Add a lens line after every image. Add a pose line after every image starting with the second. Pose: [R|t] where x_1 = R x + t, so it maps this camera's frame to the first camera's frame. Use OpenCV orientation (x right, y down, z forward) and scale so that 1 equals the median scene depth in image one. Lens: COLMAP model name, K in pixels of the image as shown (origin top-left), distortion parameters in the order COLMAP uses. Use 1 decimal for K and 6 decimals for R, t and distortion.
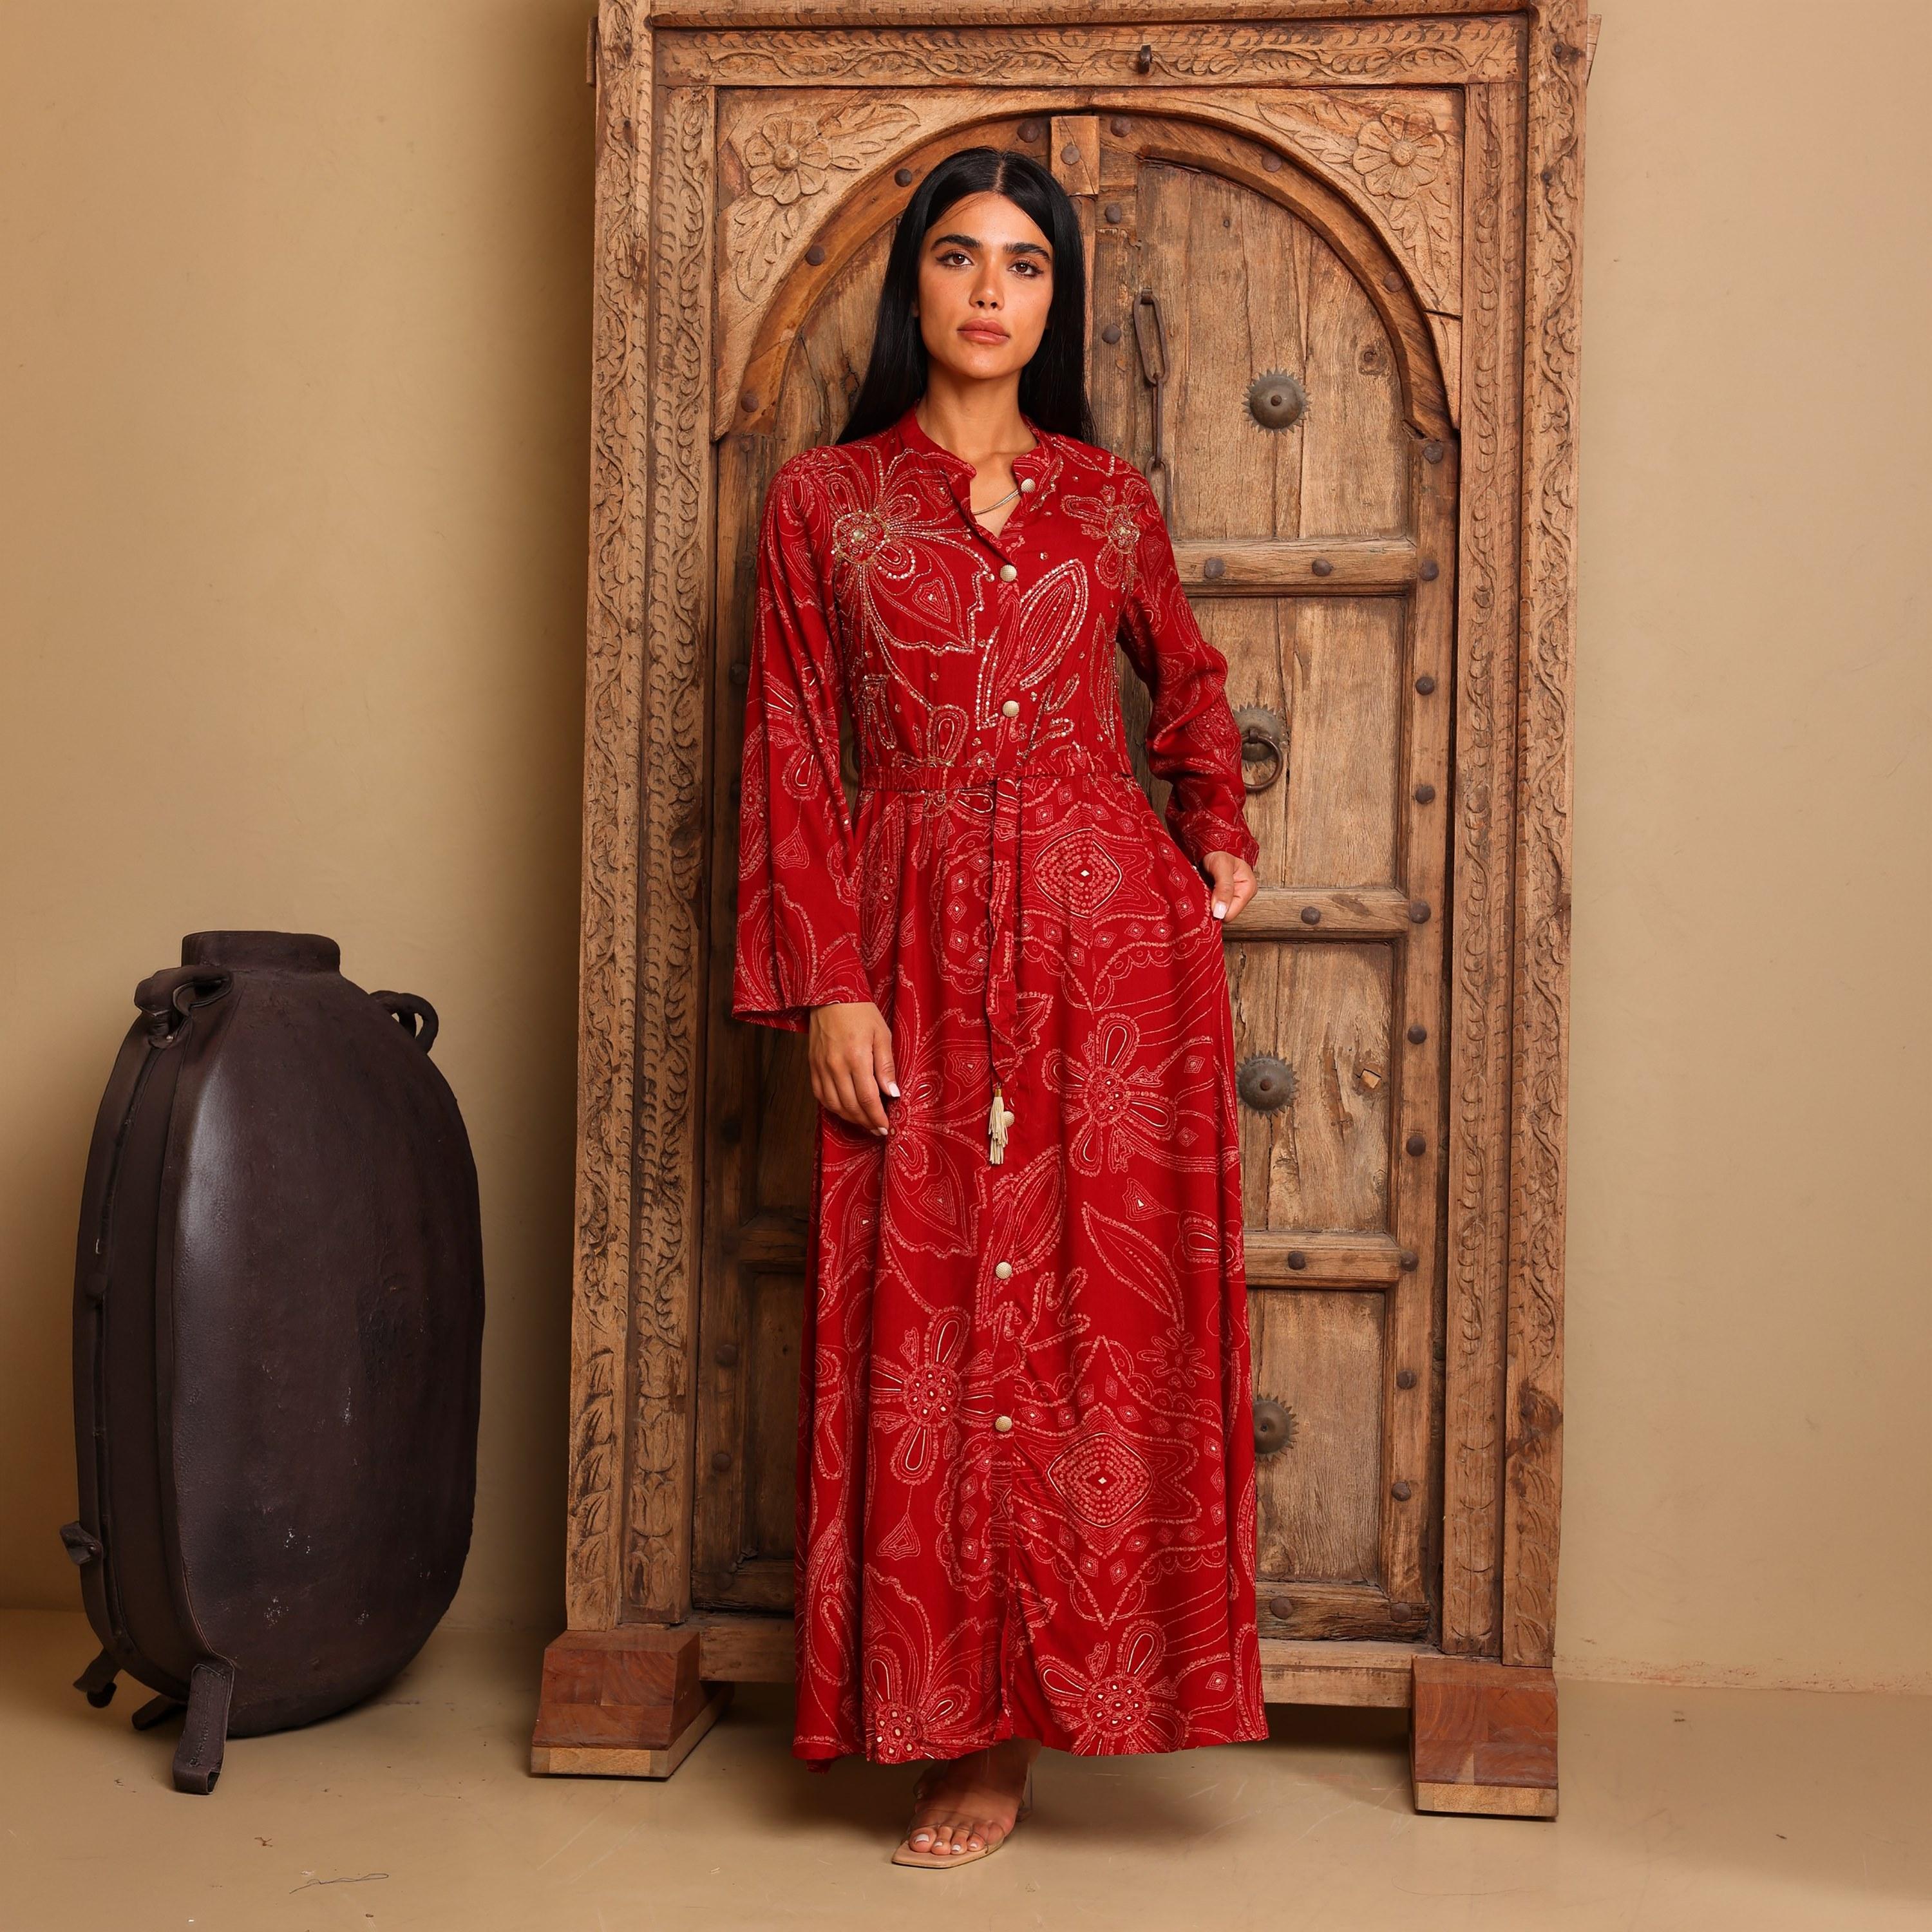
lens RADIAL K [[3821.0, 0, 961.8], [0, 3821.0, 981.5], [0, 0, 1]] dist [0.195154, 0.000000]
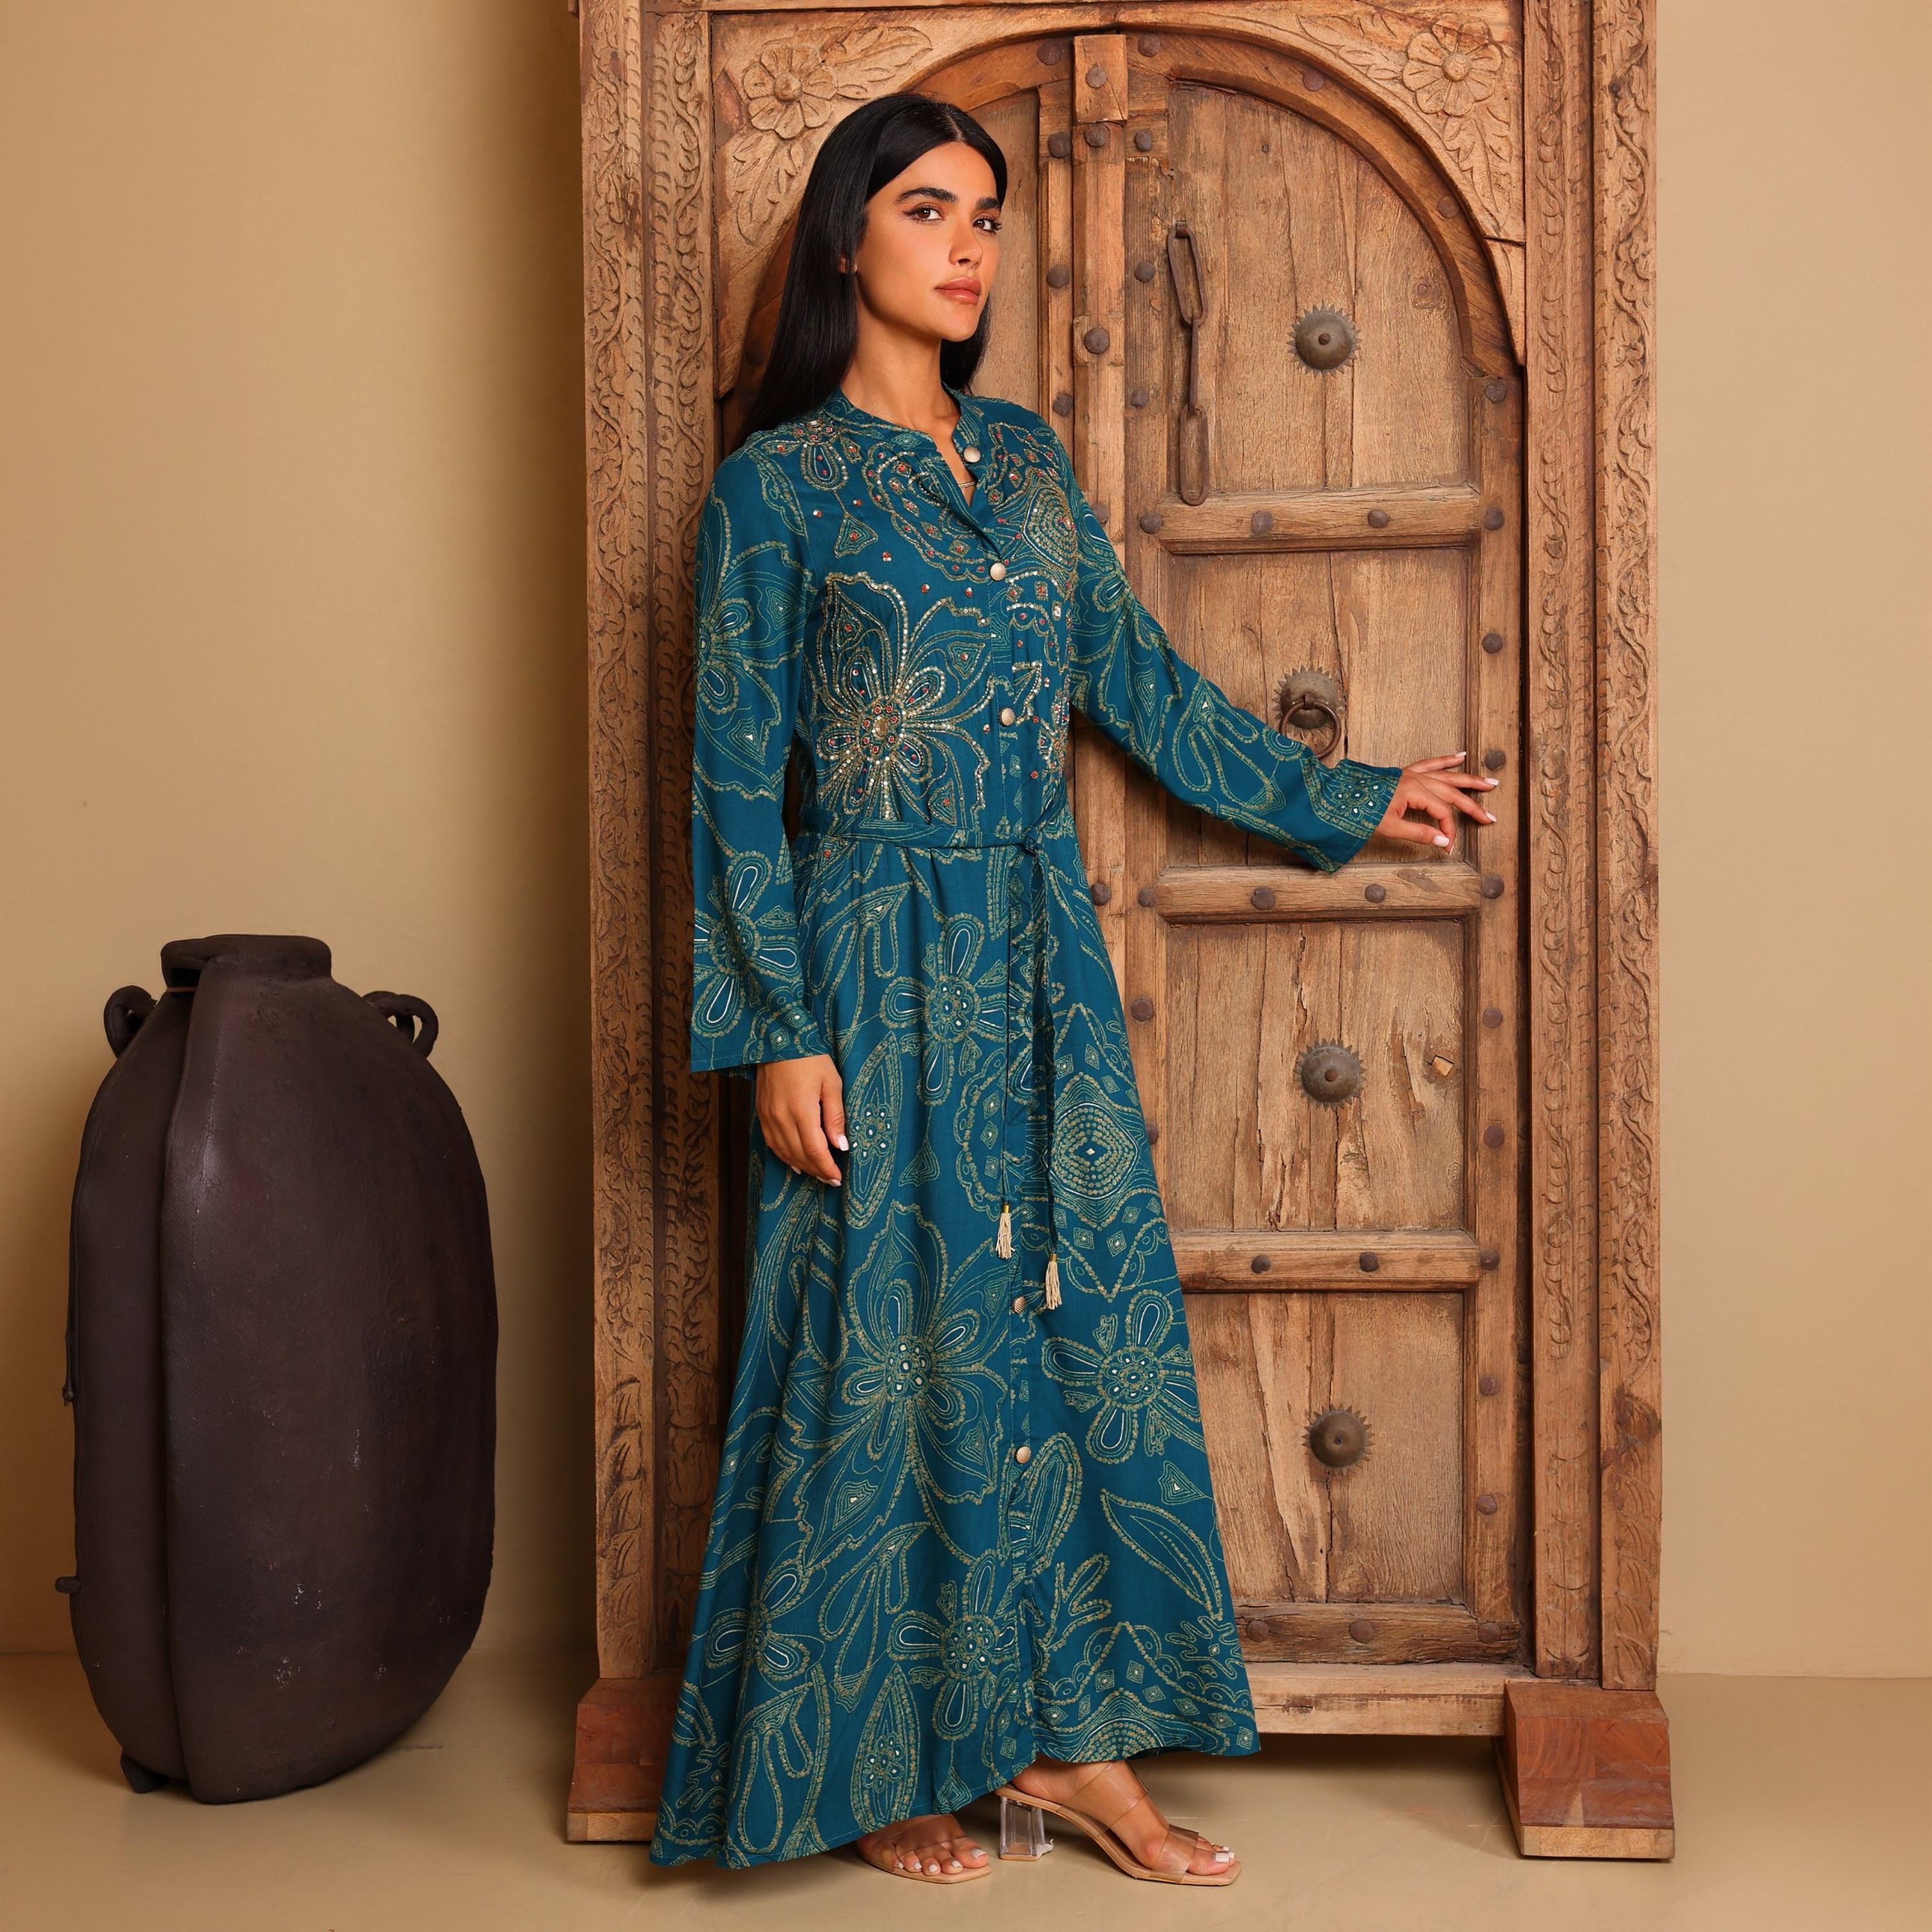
lens RADIAL K [[3417.5, 0, 972.5], [0, 3417.5, 965.4], [0, 0, 1]] dist [0.136059, 0.000000]
pose [[0.999275, -0.028989, 0.024684, -0.027910], [0.028222, 0.999125, 0.030867, -0.028217], [-0.025558, -0.030148, 0.999219, 0.168699]]
